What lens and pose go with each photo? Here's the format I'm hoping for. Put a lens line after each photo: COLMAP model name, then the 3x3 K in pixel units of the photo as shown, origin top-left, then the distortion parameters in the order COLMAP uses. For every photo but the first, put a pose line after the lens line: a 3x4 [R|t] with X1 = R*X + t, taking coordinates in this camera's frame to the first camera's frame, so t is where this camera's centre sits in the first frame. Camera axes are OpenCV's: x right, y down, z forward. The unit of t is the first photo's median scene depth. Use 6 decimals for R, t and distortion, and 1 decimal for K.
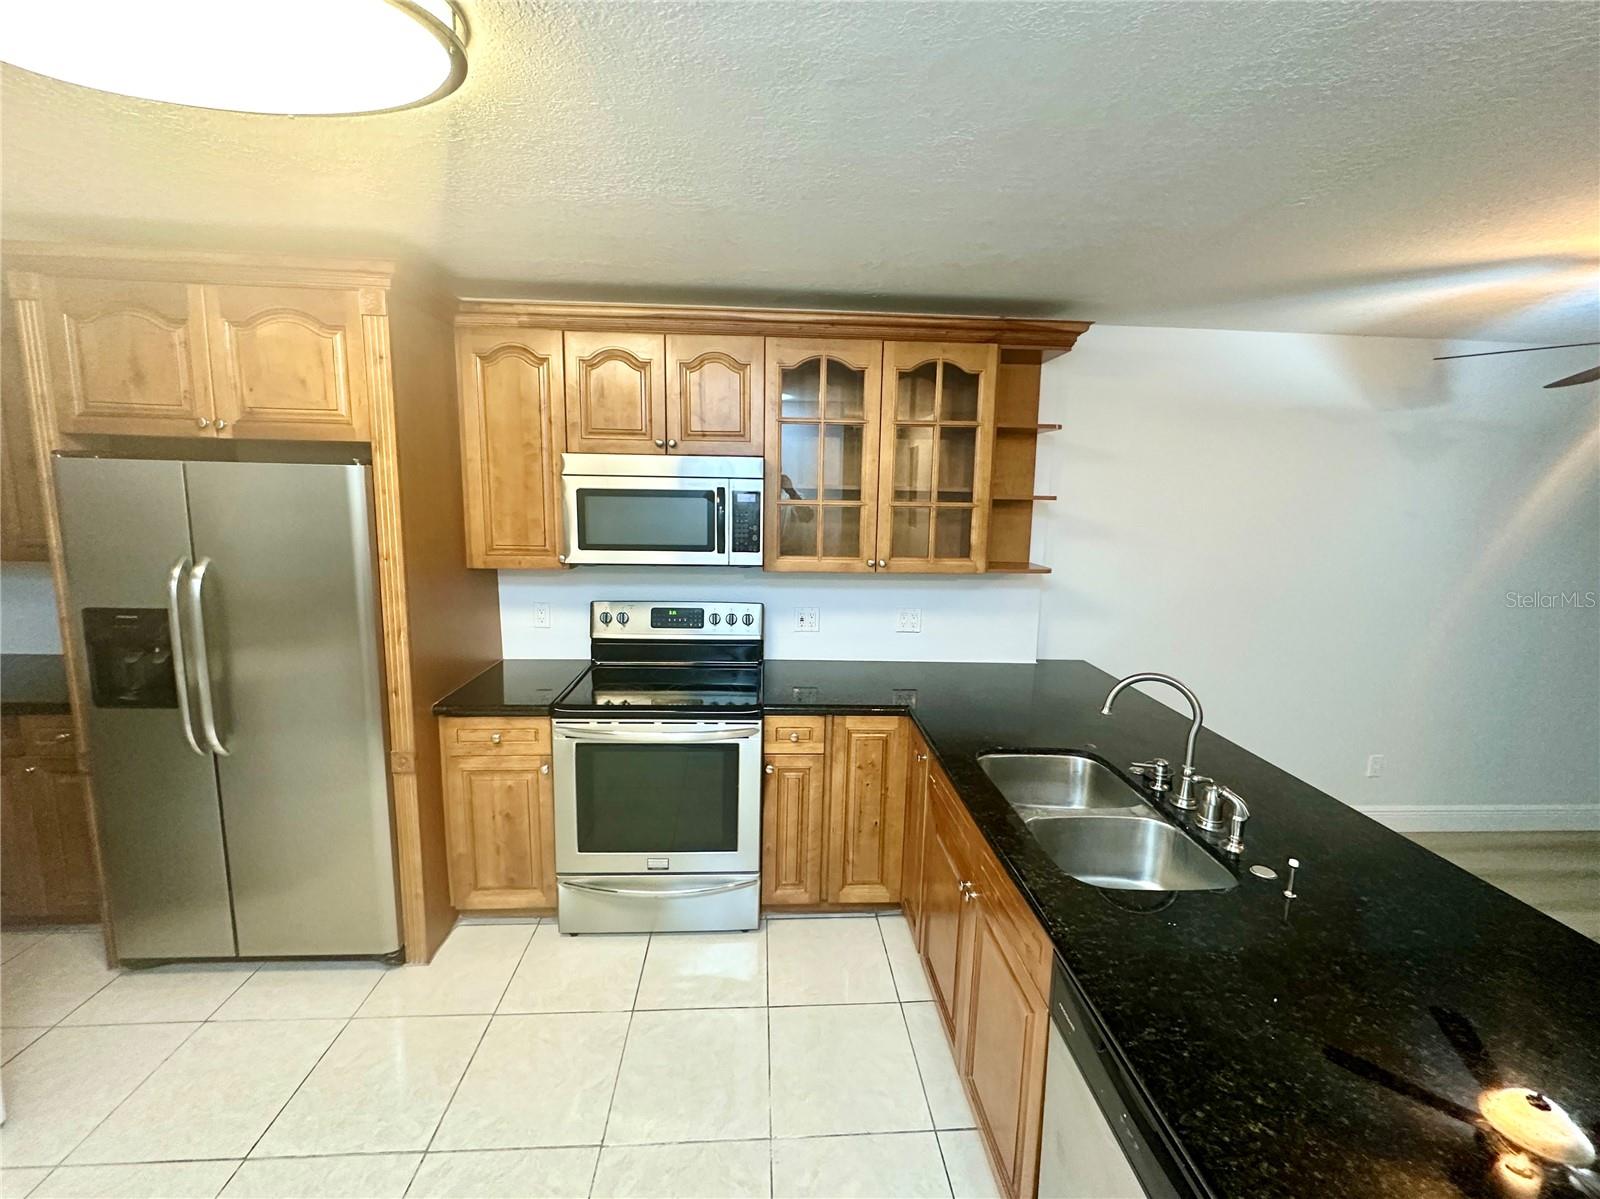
lens RADIAL K [[644.8, 0, 794.4], [0, 644.8, 574.2], [0, 0, 1]] dist [-0.003331, 0.000281]
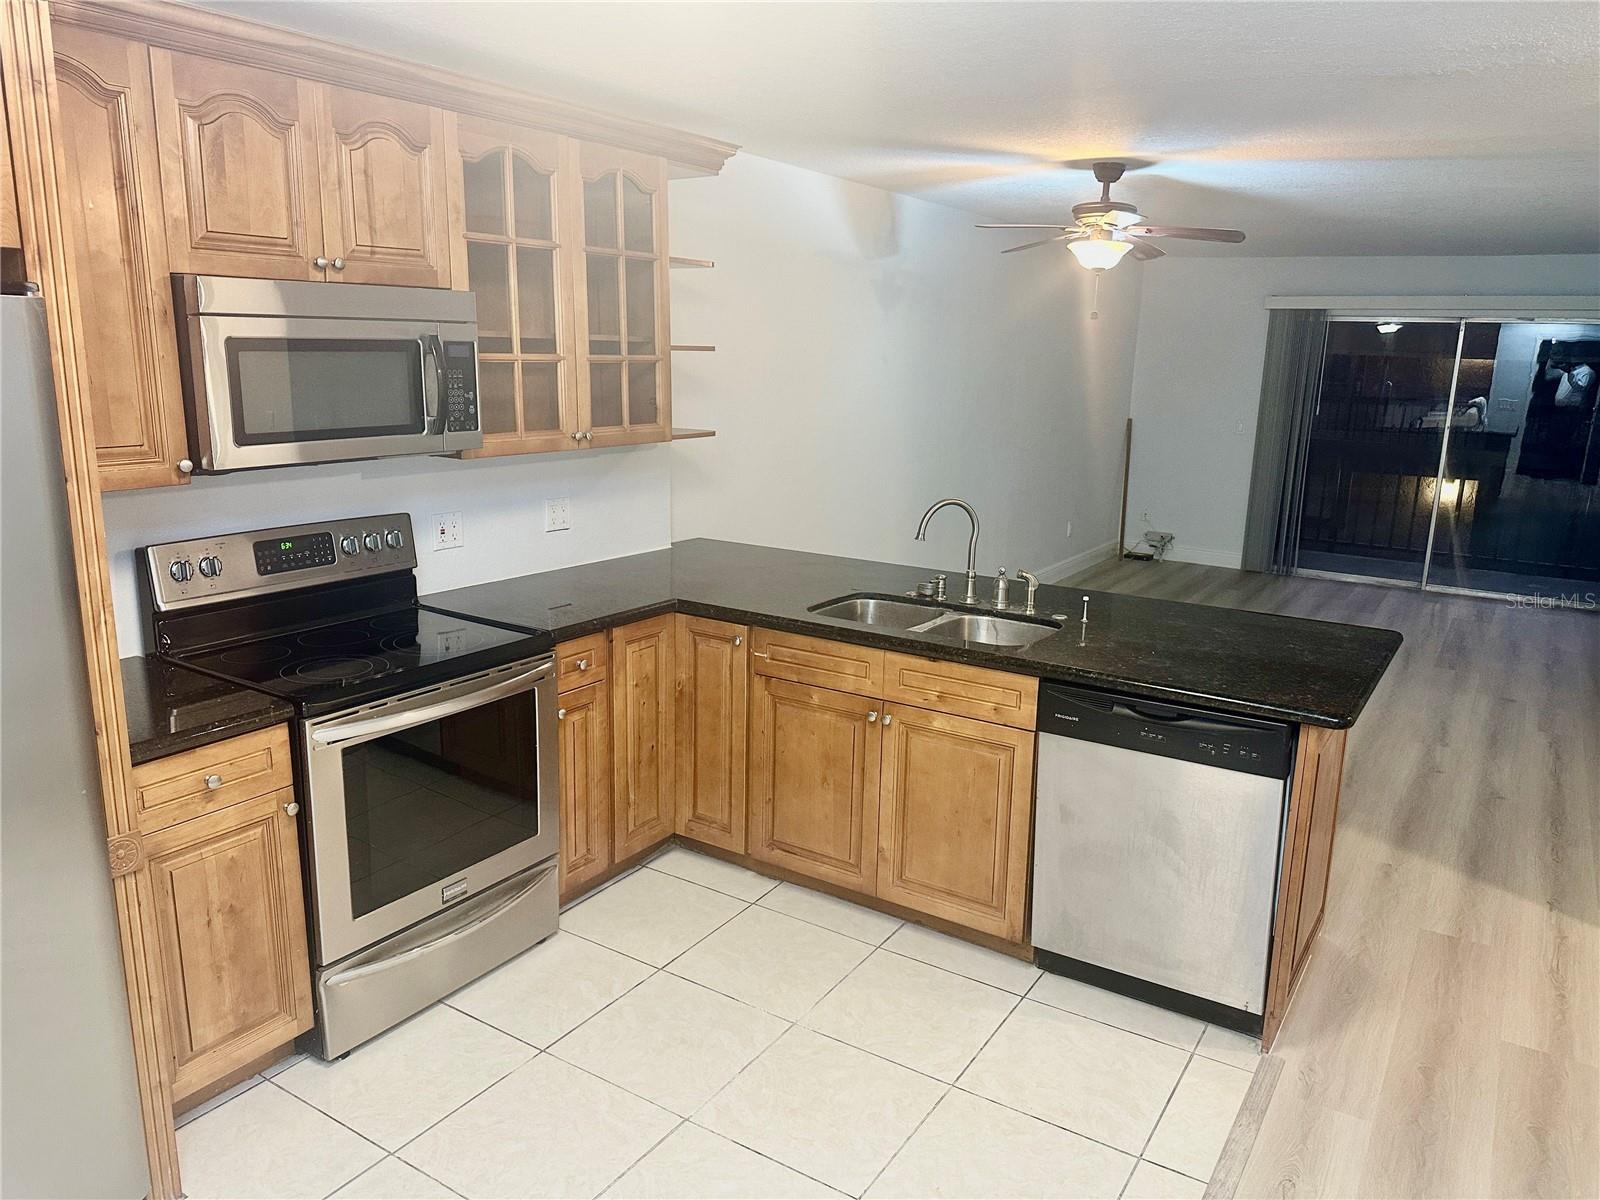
lens RADIAL K [[1135.5, 0, 786.9], [0, 1135.5, 605.8], [0, 0, 1]] dist [0.039421, -0.066070]
pose [[0.592051, -0.185982, 0.784147, -0.839799], [0.095573, 0.982344, 0.160829, -0.013162], [-0.800213, -0.020275, 0.599373, -0.016294]]
